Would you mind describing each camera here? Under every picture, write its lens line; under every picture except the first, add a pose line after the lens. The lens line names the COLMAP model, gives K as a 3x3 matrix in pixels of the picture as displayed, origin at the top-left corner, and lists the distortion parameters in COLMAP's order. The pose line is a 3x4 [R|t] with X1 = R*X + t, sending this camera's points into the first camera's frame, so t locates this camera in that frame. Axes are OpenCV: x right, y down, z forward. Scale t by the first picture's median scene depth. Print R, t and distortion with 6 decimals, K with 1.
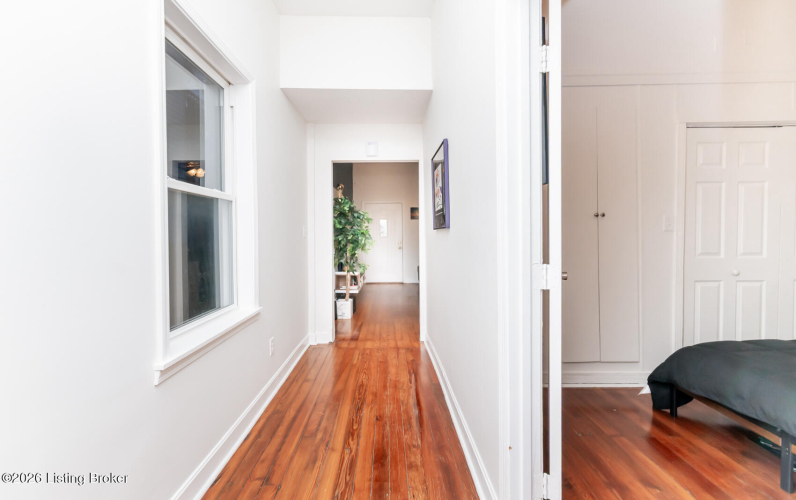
lens RADIAL K [[347.8, 0, 377.7], [0, 347.8, 242.4], [0, 0, 1]] dist [0.002558, 0.000374]
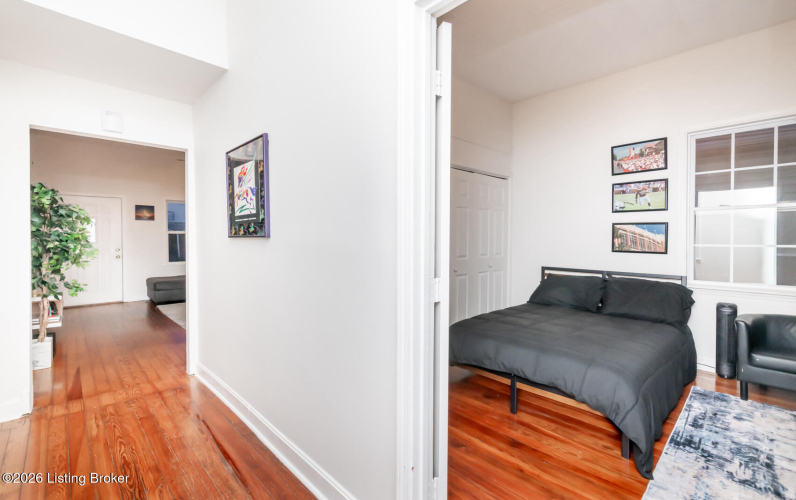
lens RADIAL K [[347.8, 0, 394.8], [0, 347.8, 244.4], [0, 0, 1]] dist [0.002558, 0.000374]
pose [[0.723405, -0.002945, 0.690418, -0.092630], [0.008738, 0.999950, -0.004890, -0.009182], [-0.690369, 0.009570, 0.723394, 0.092117]]
